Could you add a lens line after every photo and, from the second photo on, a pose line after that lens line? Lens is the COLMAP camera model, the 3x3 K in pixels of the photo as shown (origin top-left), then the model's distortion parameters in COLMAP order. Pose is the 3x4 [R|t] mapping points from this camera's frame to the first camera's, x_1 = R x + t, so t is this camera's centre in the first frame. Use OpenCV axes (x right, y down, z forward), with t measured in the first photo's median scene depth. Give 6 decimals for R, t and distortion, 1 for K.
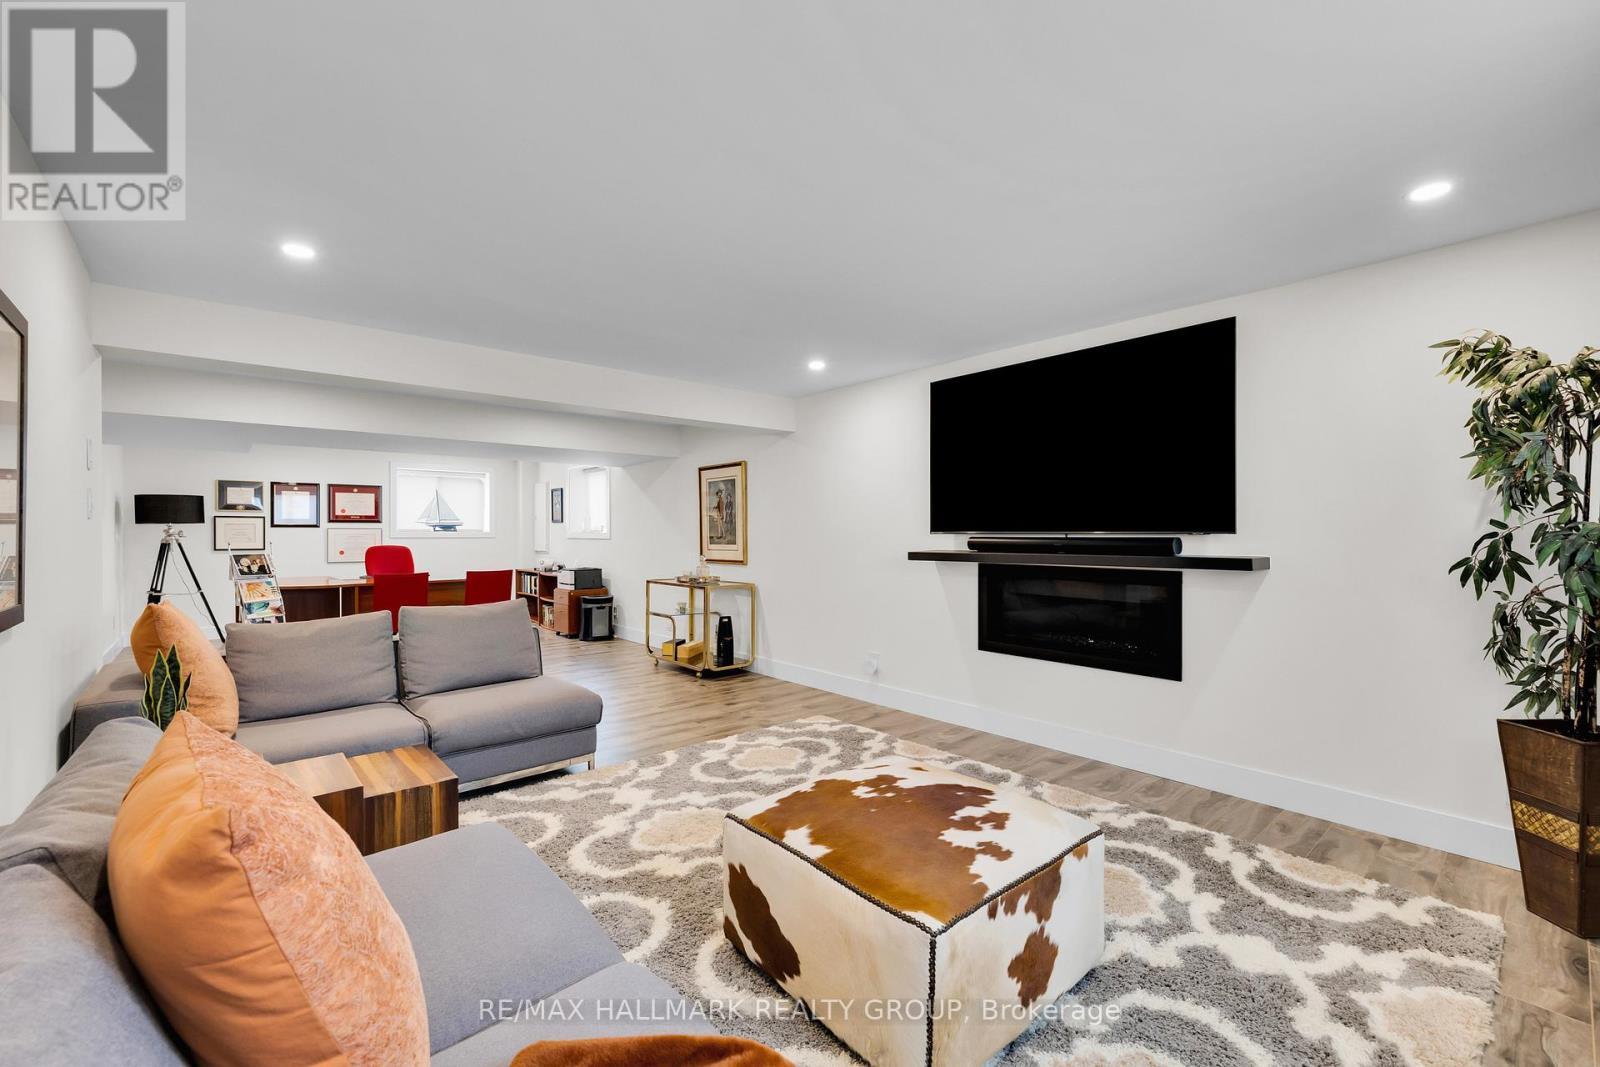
lens RADIAL K [[669.8, 0, 792.2], [0, 669.8, 531.0], [0, 0, 1]] dist [-0.000236, 0.000053]
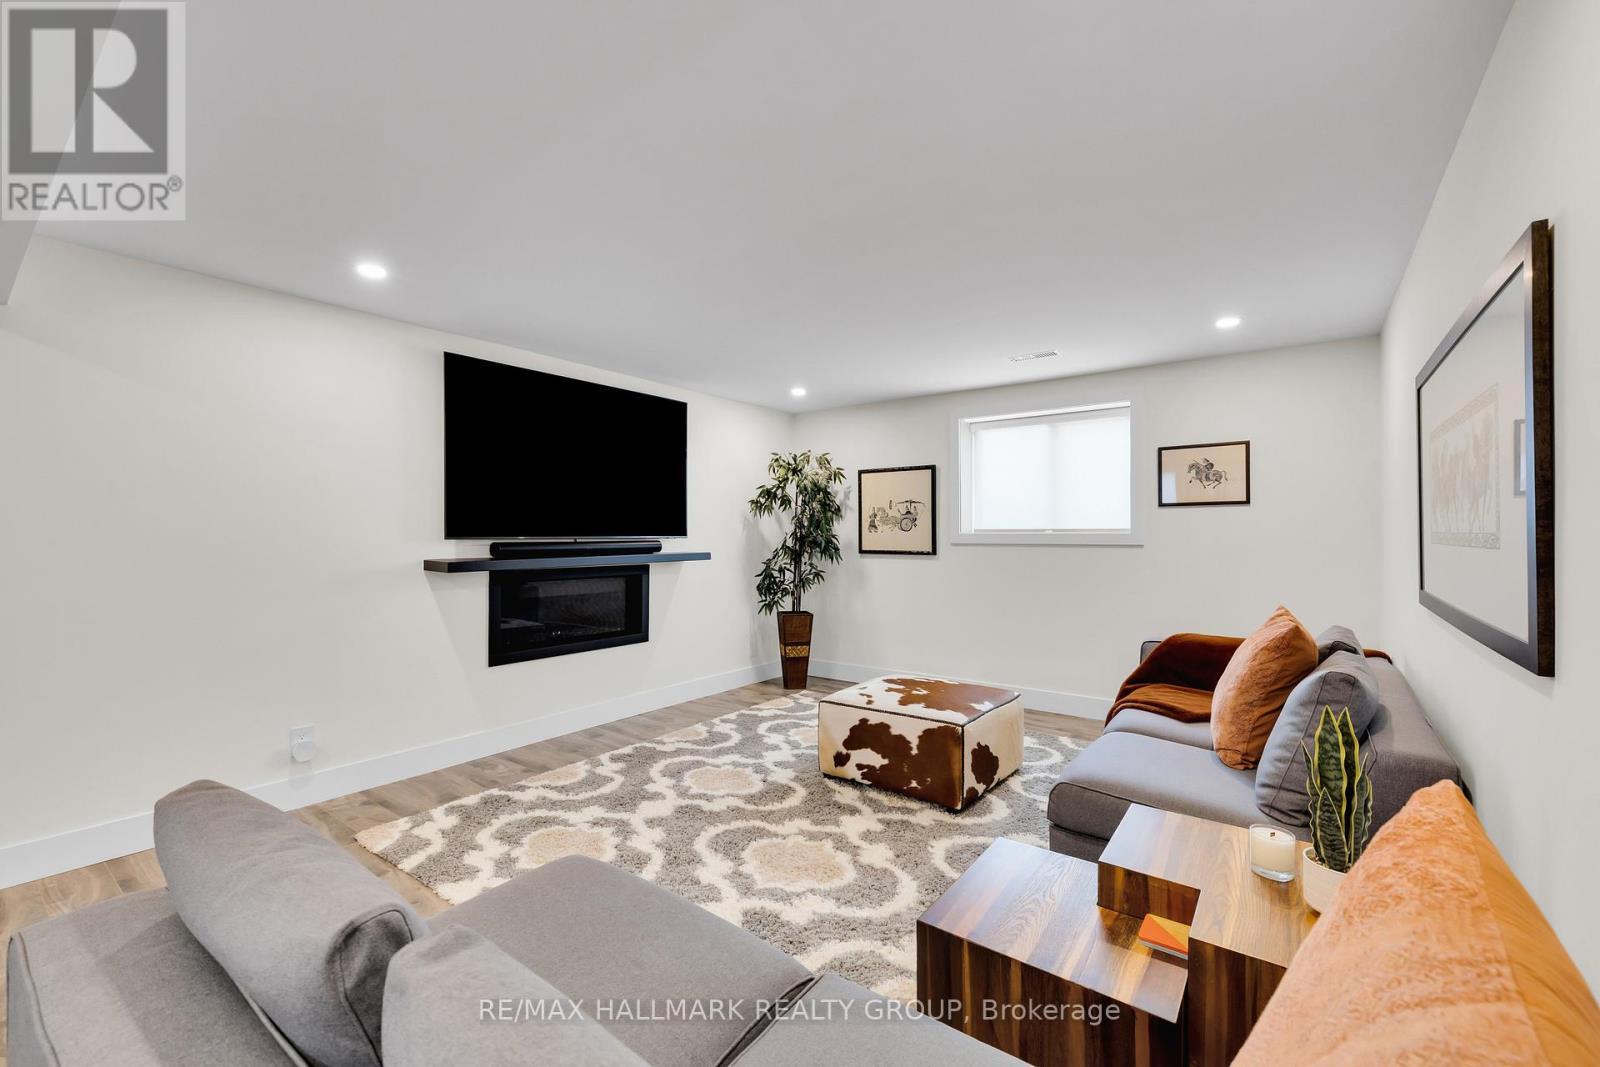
lens RADIAL K [[669.8, 0, 792.2], [0, 669.8, 531.0], [0, 0, 1]] dist [-0.000236, 0.000053]
pose [[-0.210889, 0.007154, 0.977484, -0.762500], [-0.000306, 0.999973, -0.007384, 0.000144], [-0.977510, -0.001856, -0.210881, 0.868157]]
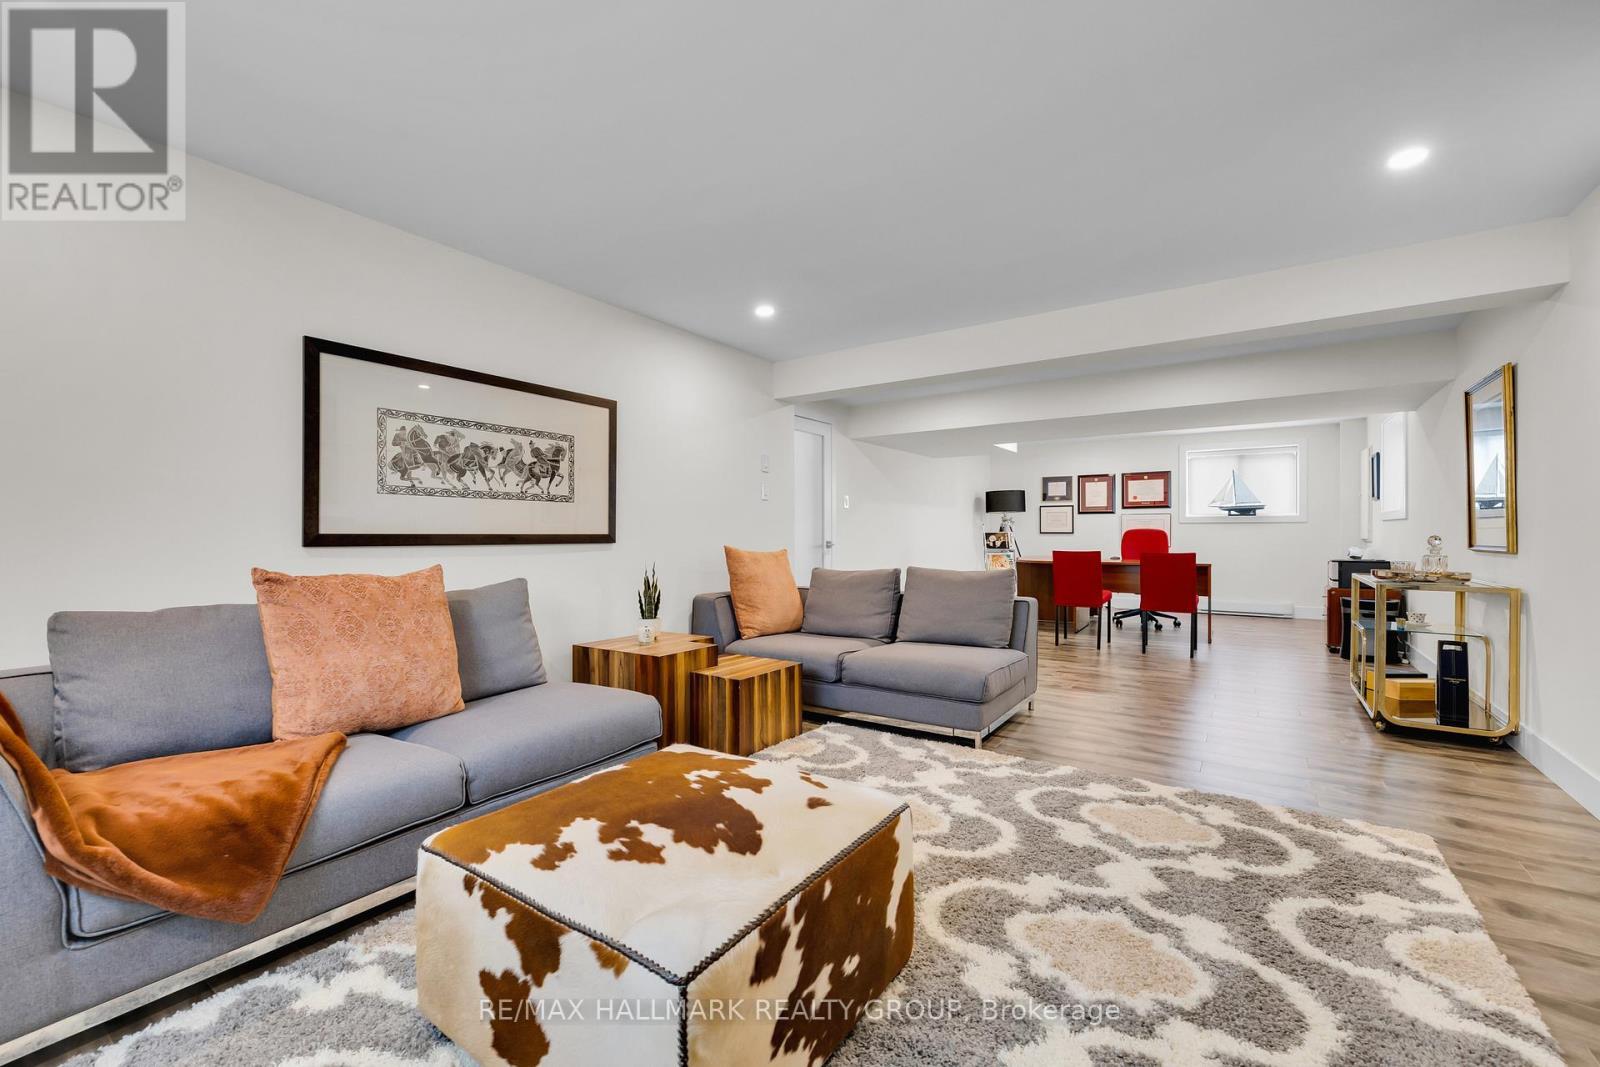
lens RADIAL K [[669.8, 0, 792.2], [0, 669.8, 531.0], [0, 0, 1]] dist [-0.000236, 0.000053]
pose [[0.251161, -0.002150, -0.967943, 0.487012], [0.004325, 0.999990, -0.001099, 0.048192], [0.967936, -0.003910, 0.251168, 0.471407]]
